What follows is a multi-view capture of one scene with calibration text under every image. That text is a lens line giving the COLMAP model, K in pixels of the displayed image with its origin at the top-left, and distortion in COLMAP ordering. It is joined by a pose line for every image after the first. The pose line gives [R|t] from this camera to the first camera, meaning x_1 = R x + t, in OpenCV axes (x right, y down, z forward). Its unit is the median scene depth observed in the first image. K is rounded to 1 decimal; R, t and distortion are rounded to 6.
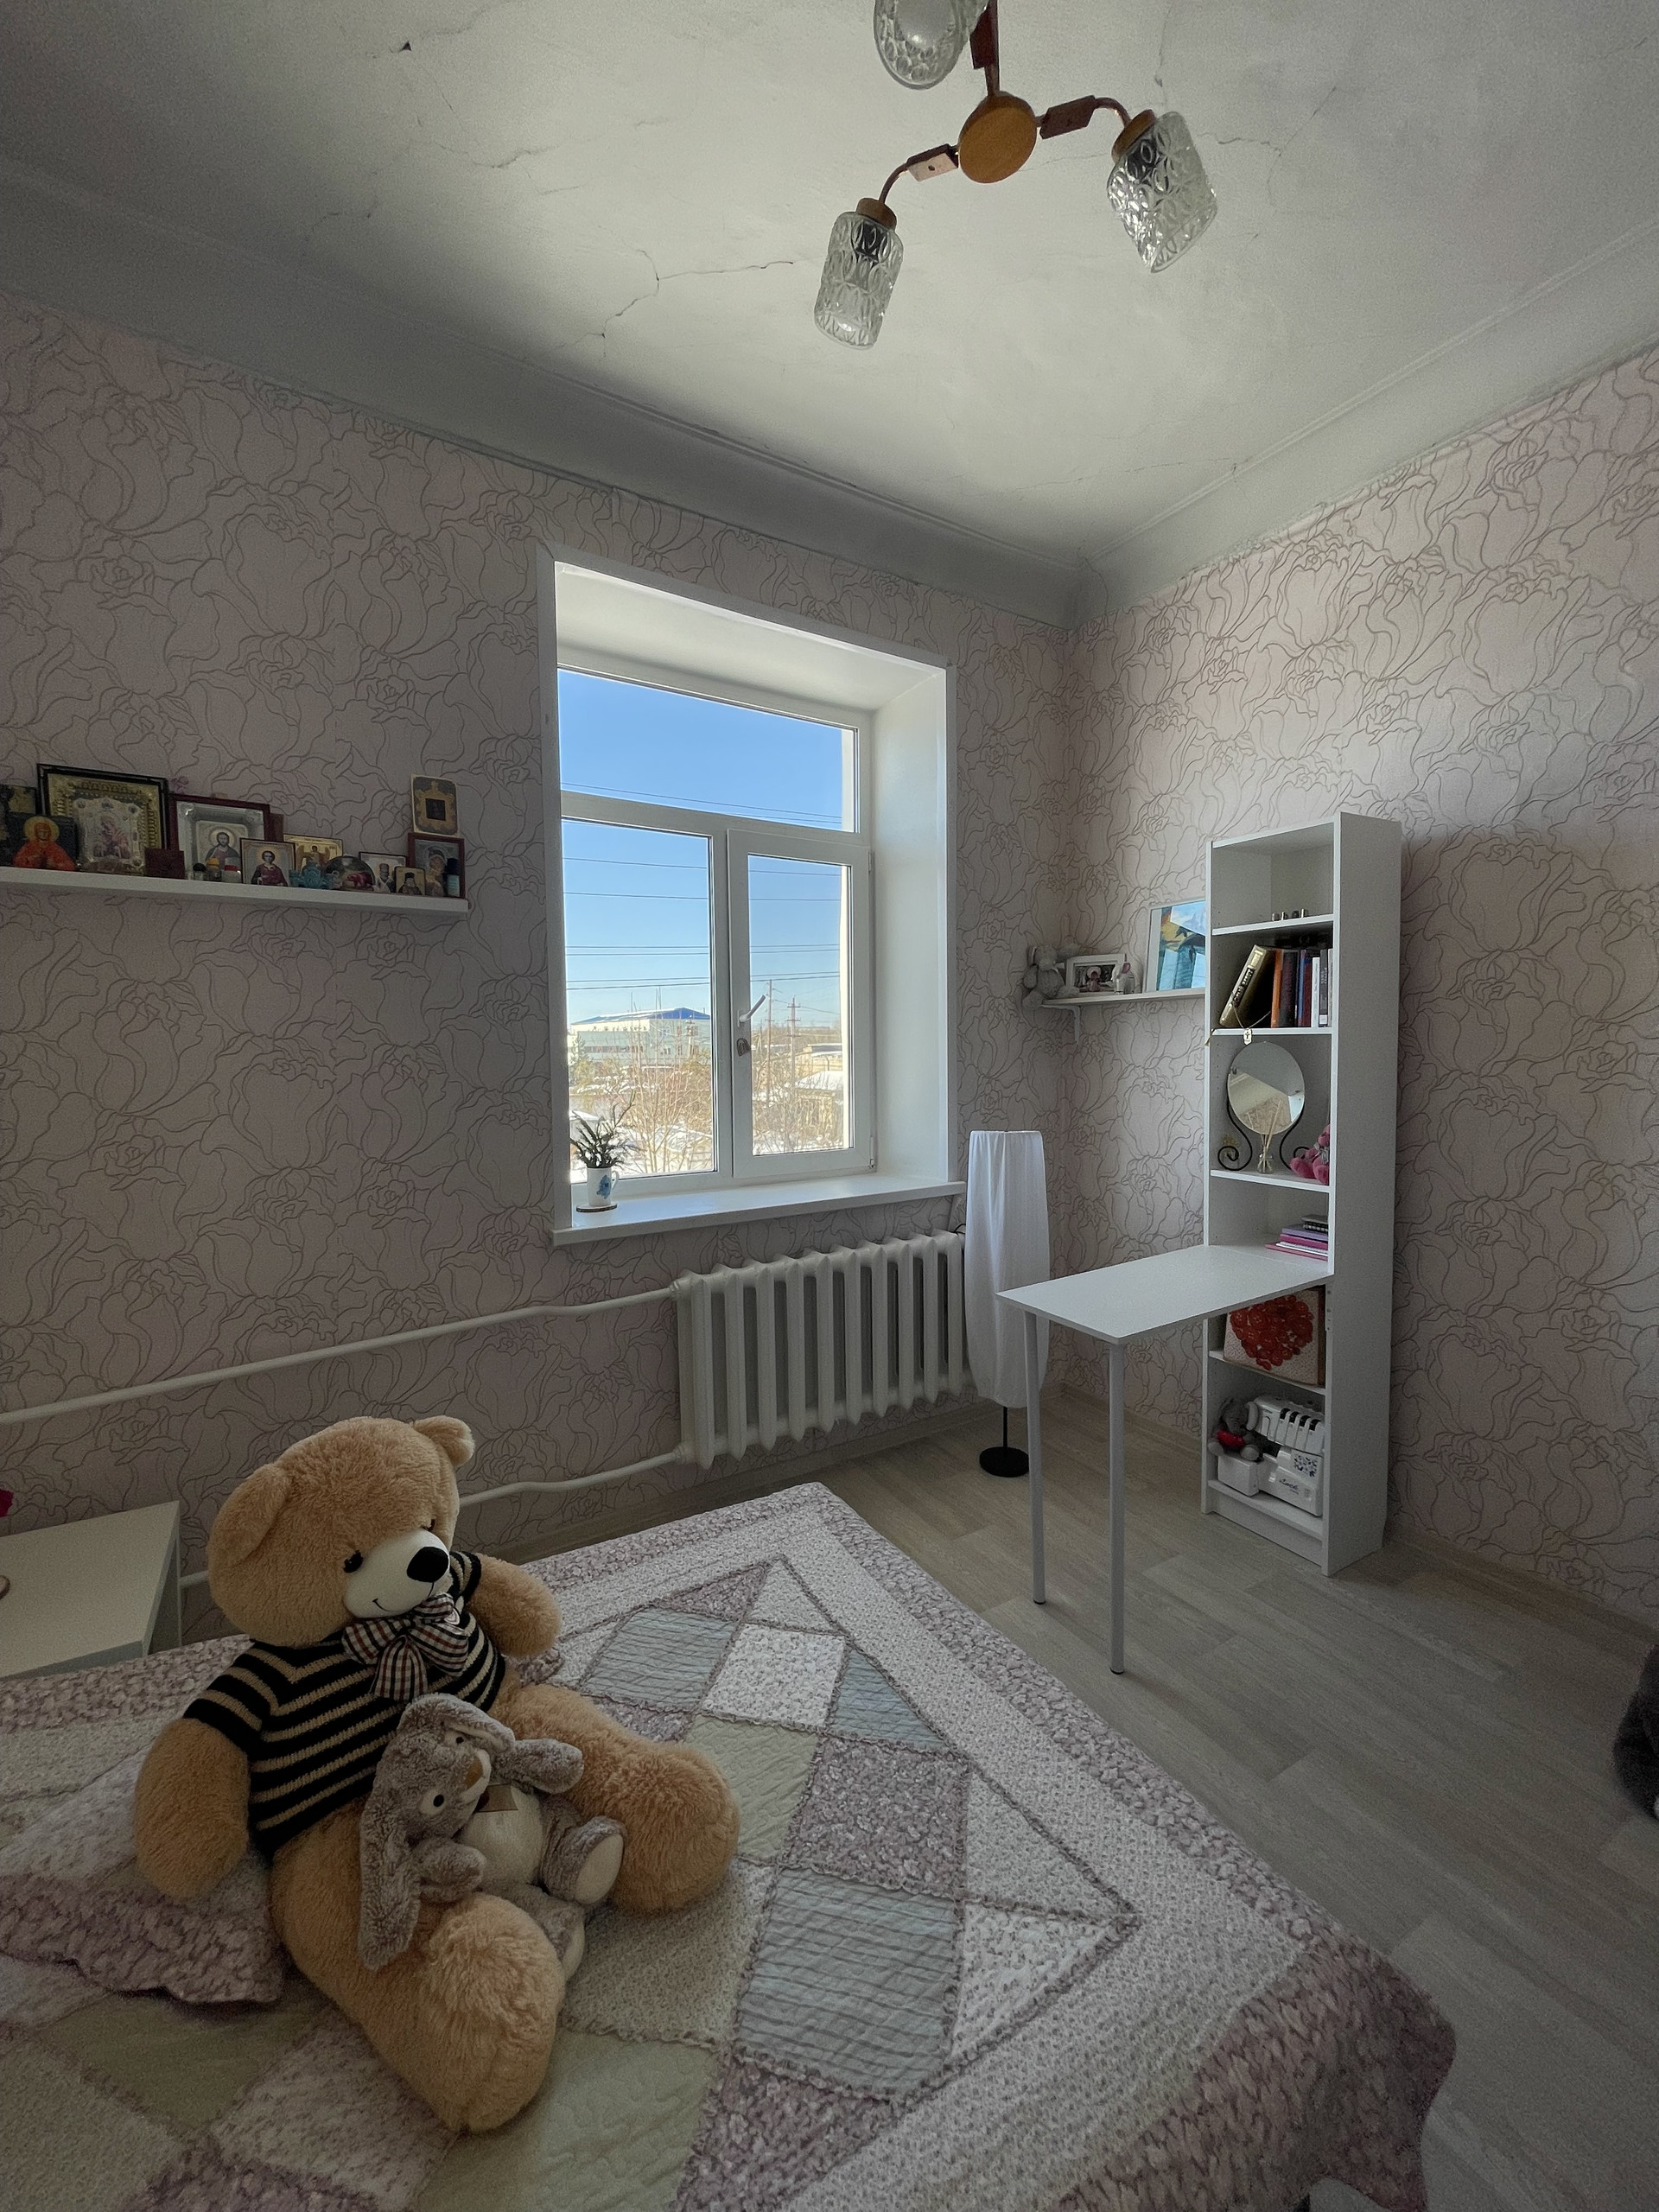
lens RADIAL K [[889.3, 0, 820.7], [0, 889.3, 1100.1], [0, 0, 1]] dist [-0.002383, -0.000607]
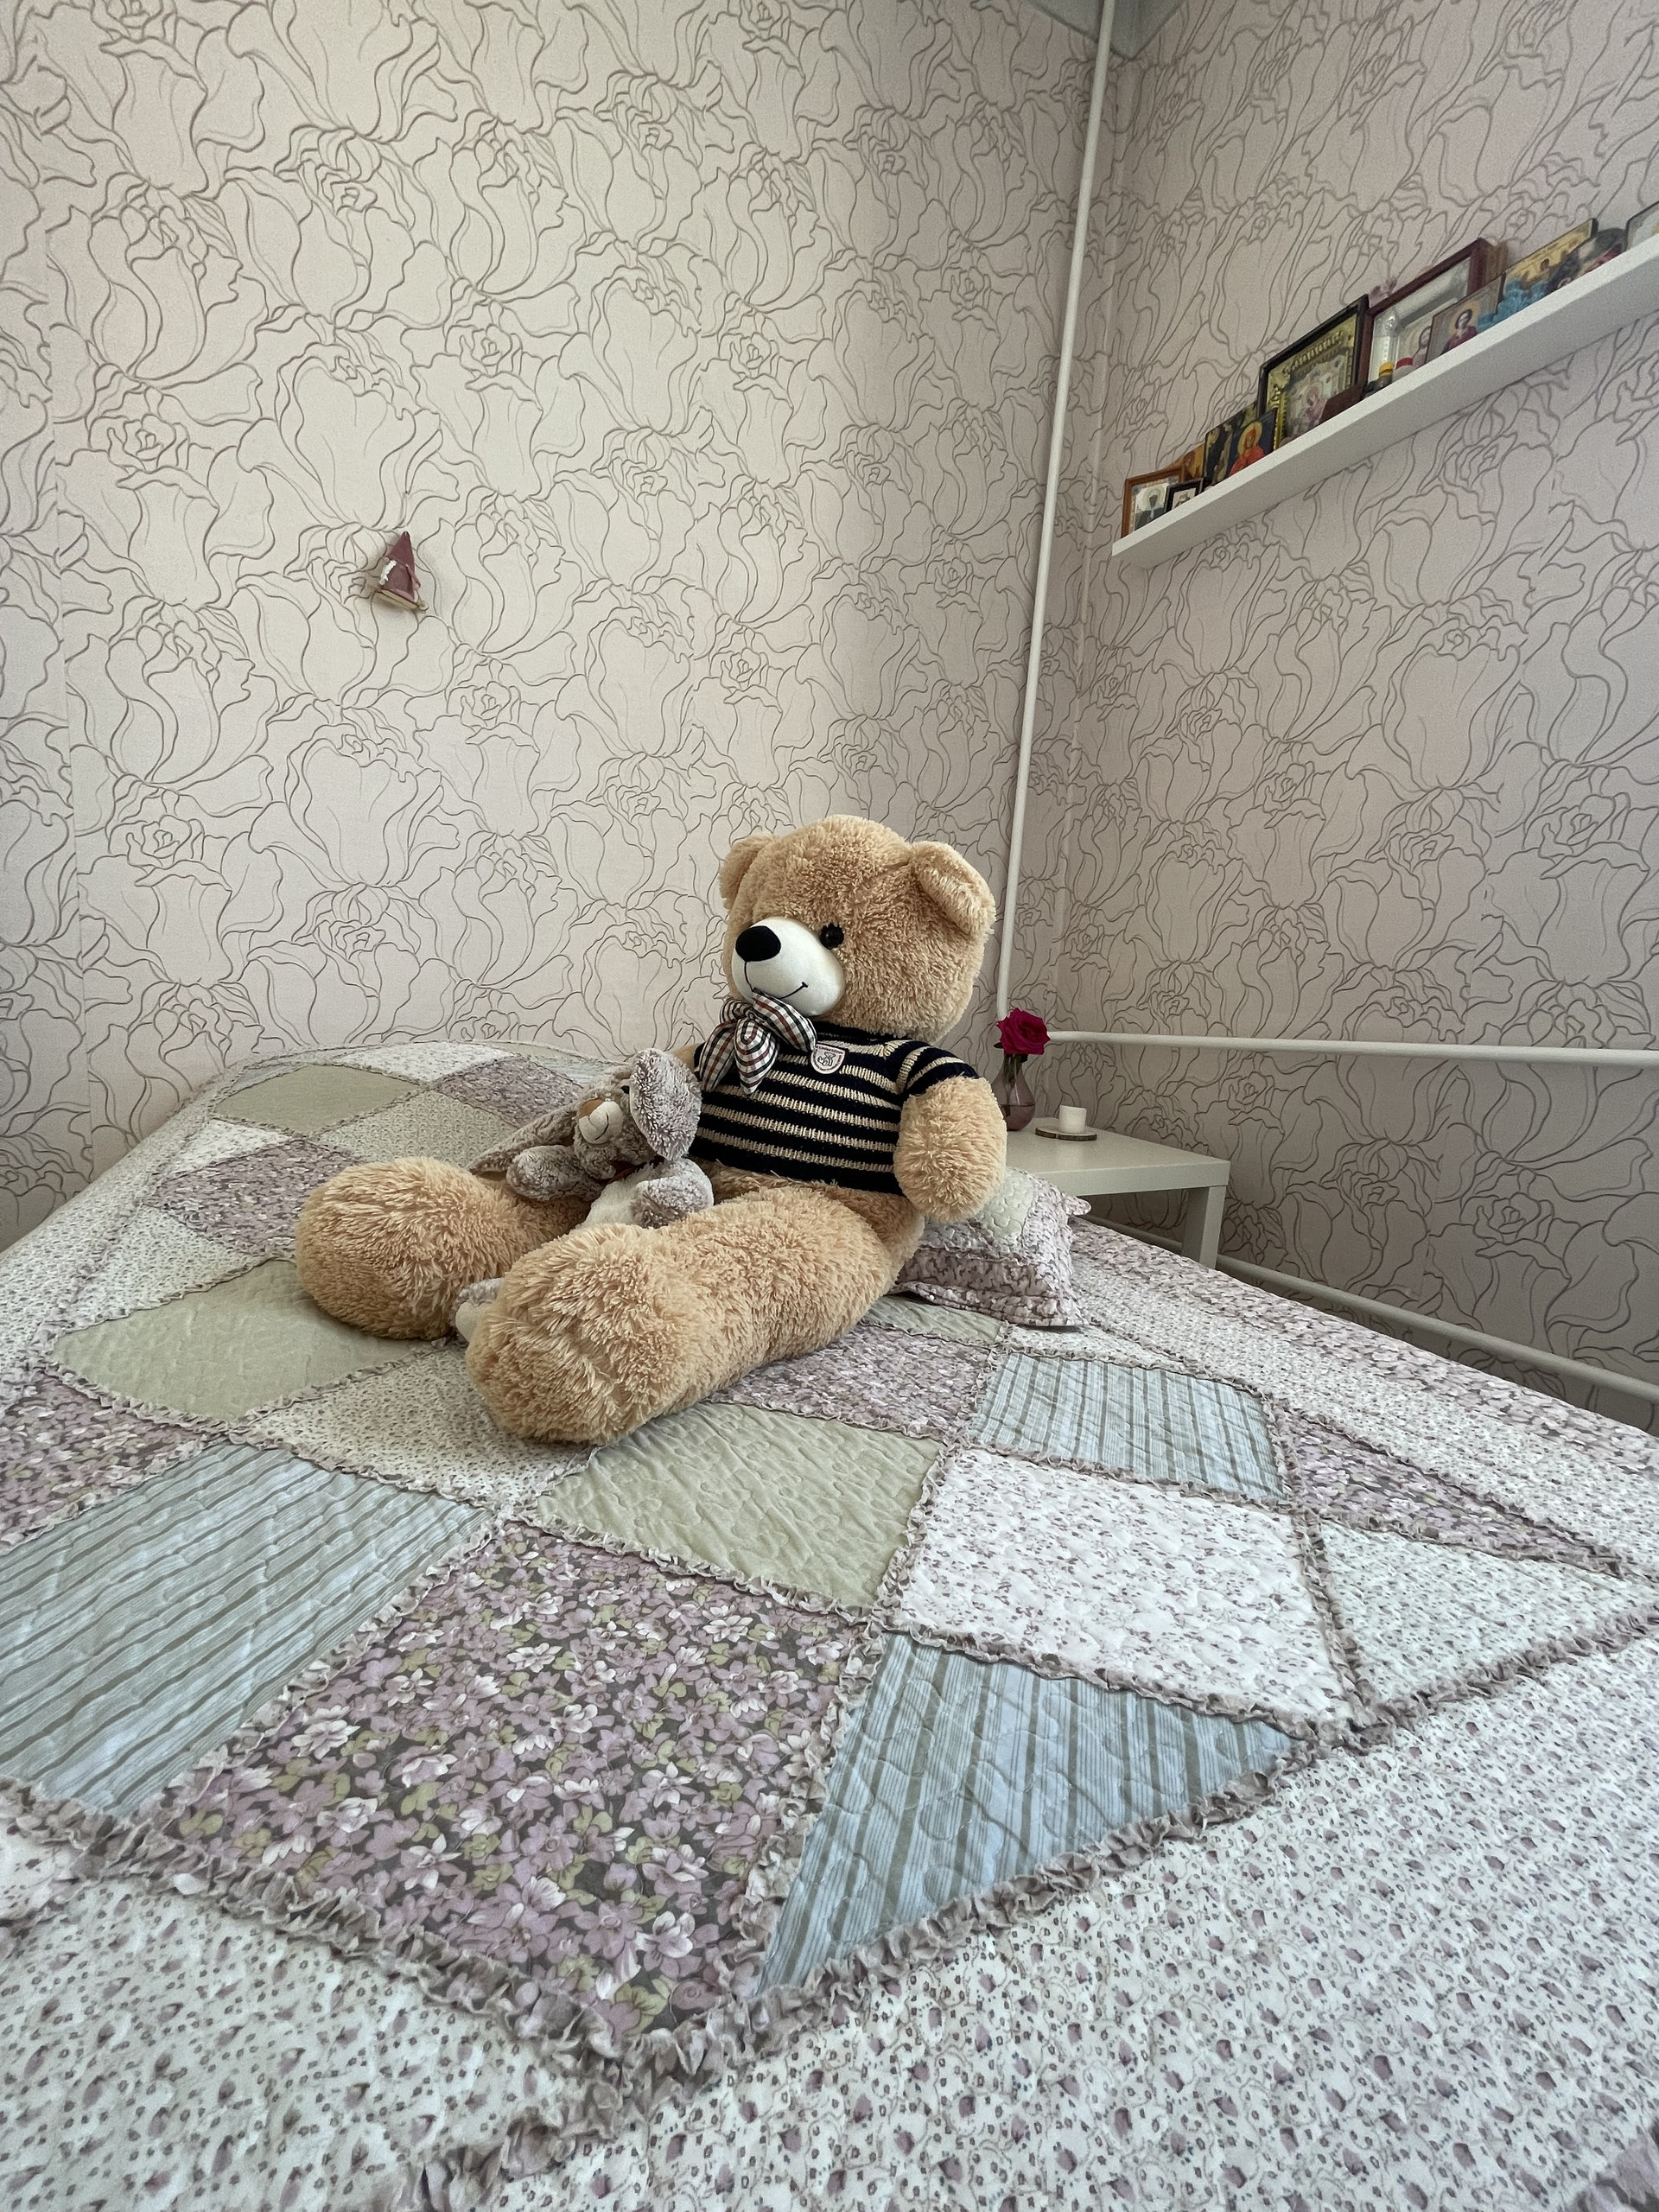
lens RADIAL K [[889.3, 0, 827.5], [0, 889.3, 1102.5], [0, 0, 1]] dist [-0.002383, -0.000607]
pose [[-0.079962, 0.130119, -0.988269, 0.183239], [-0.108966, 0.984361, 0.138421, 0.274564], [0.990824, 0.118756, -0.064533, 0.568965]]
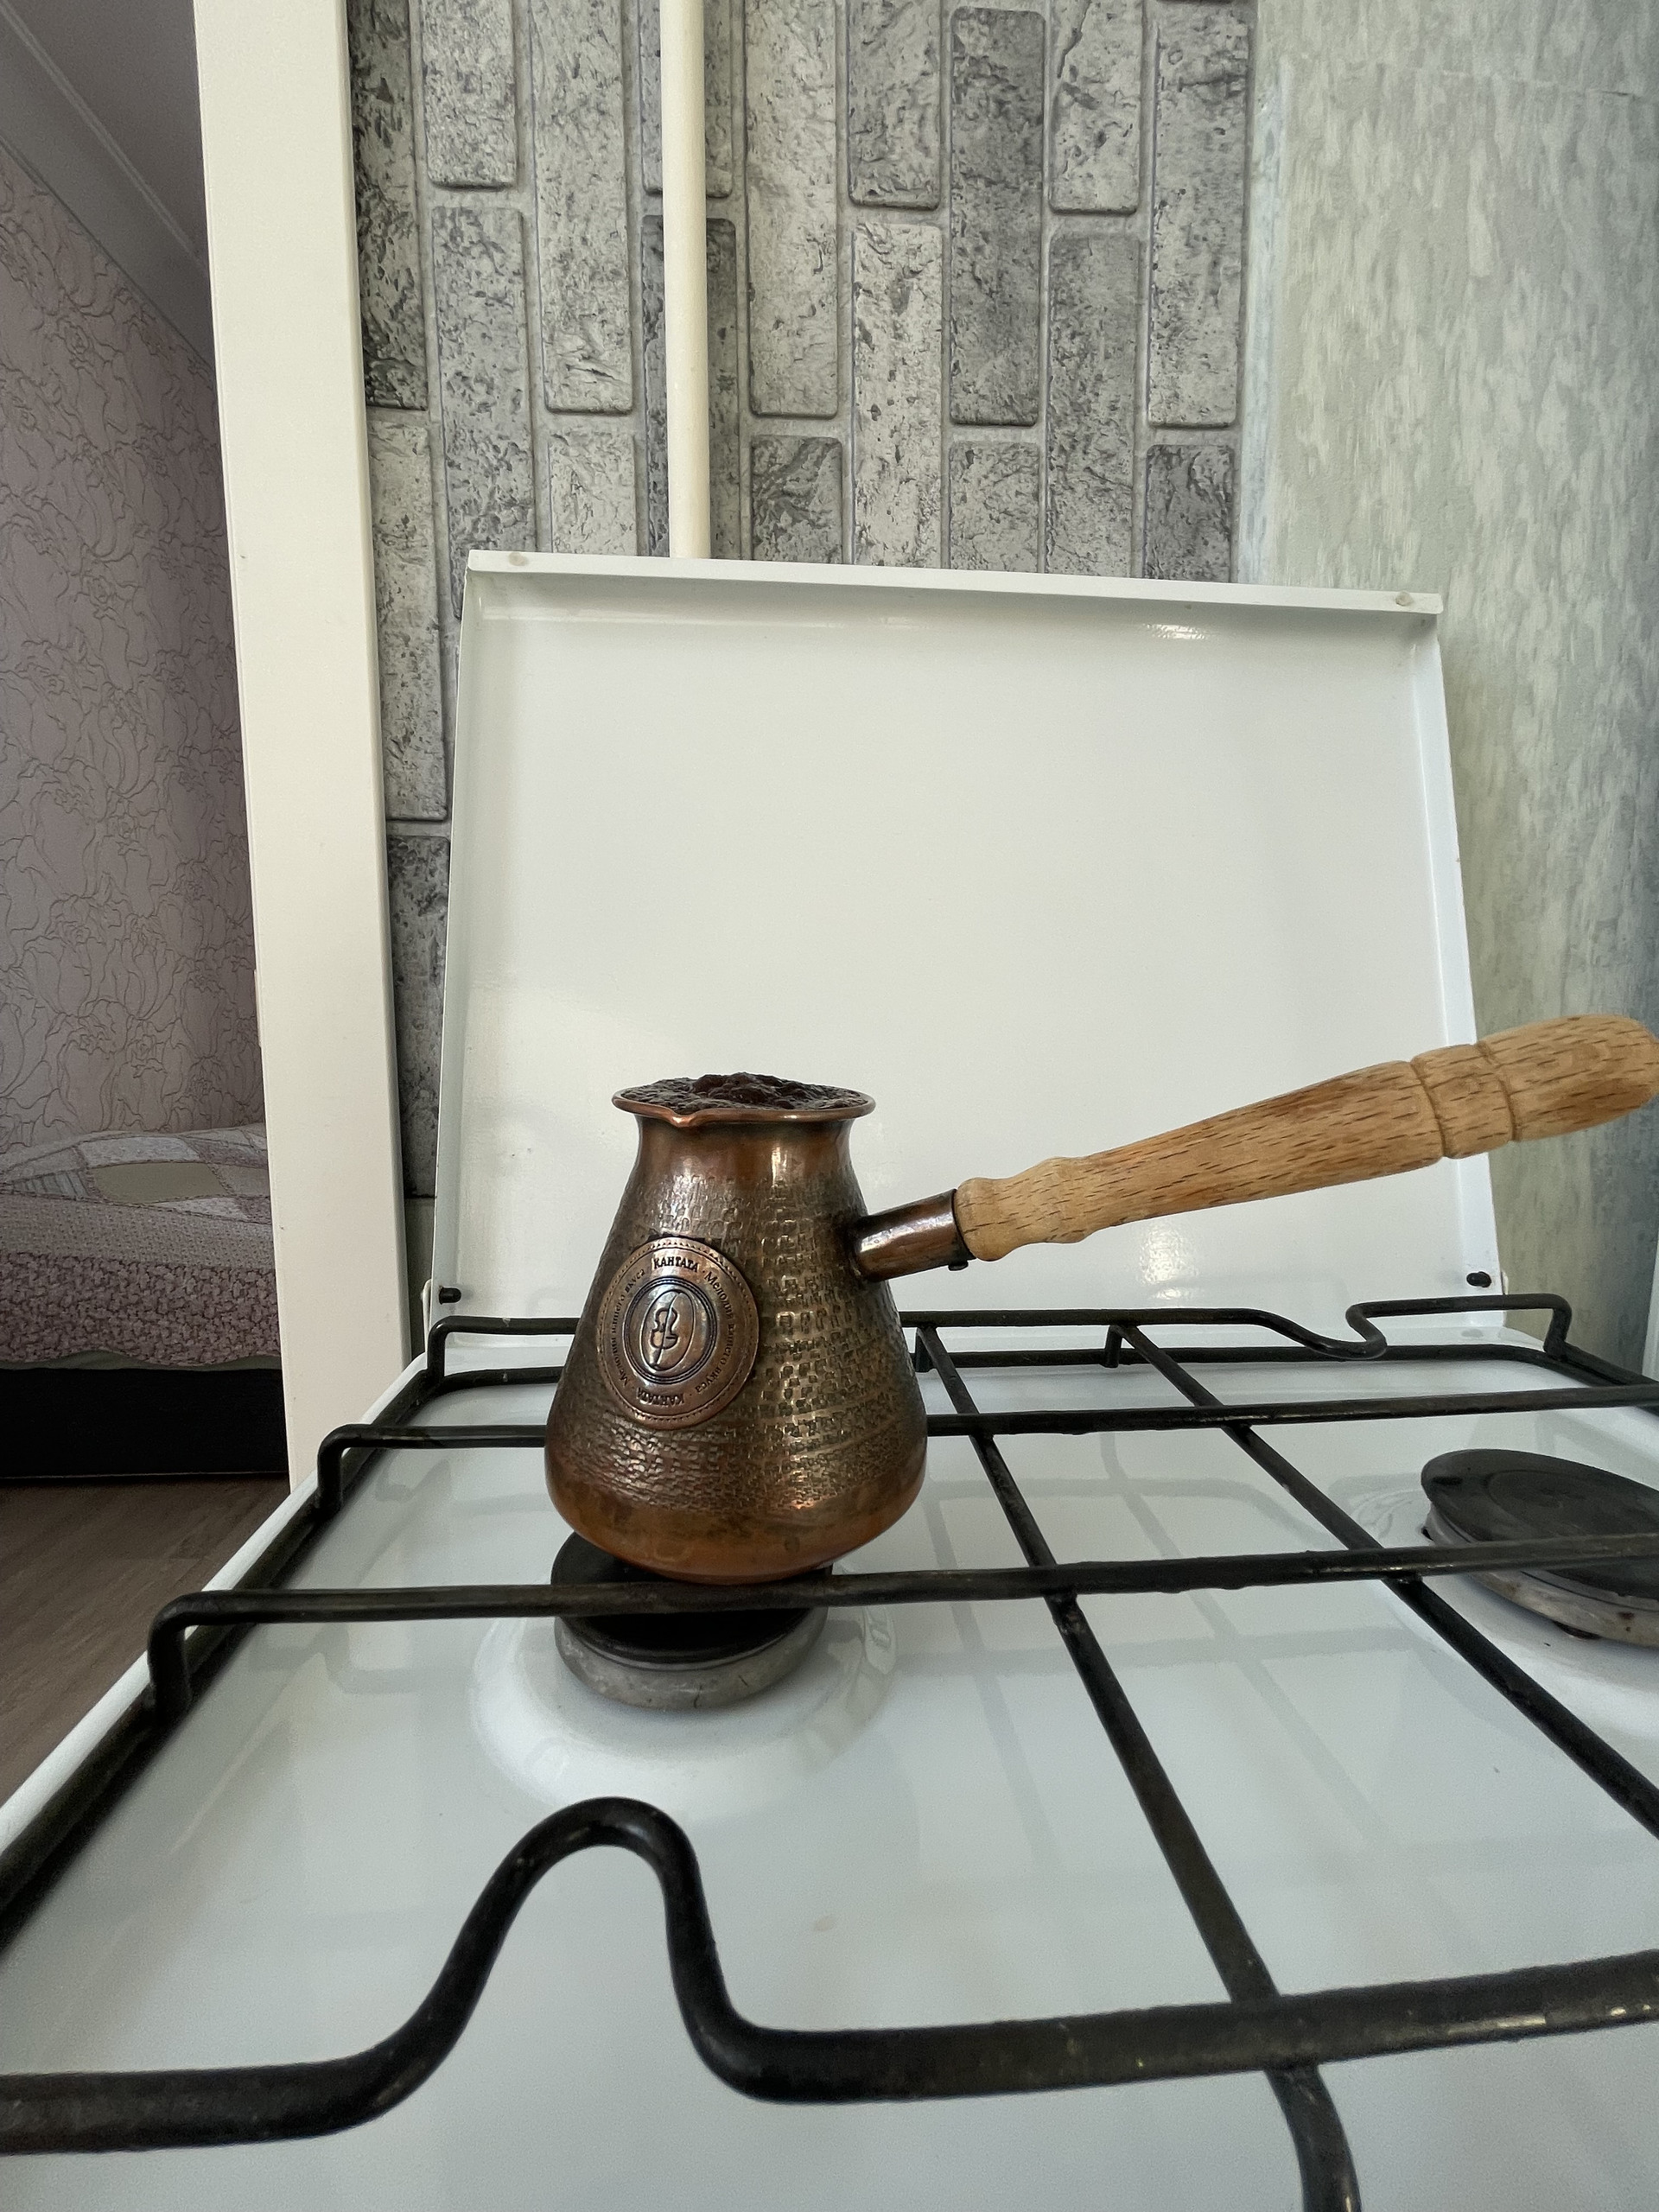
lens RADIAL K [[889.3, 0, 828.9], [0, 889.3, 1099.0], [0, 0, 1]] dist [-0.002383, -0.000607]
pose [[0.892224, 0.070740, -0.446018, 0.613740], [-0.045040, 0.996670, 0.067976, 0.215089], [0.449341, -0.040561, 0.892439, -0.242874]]
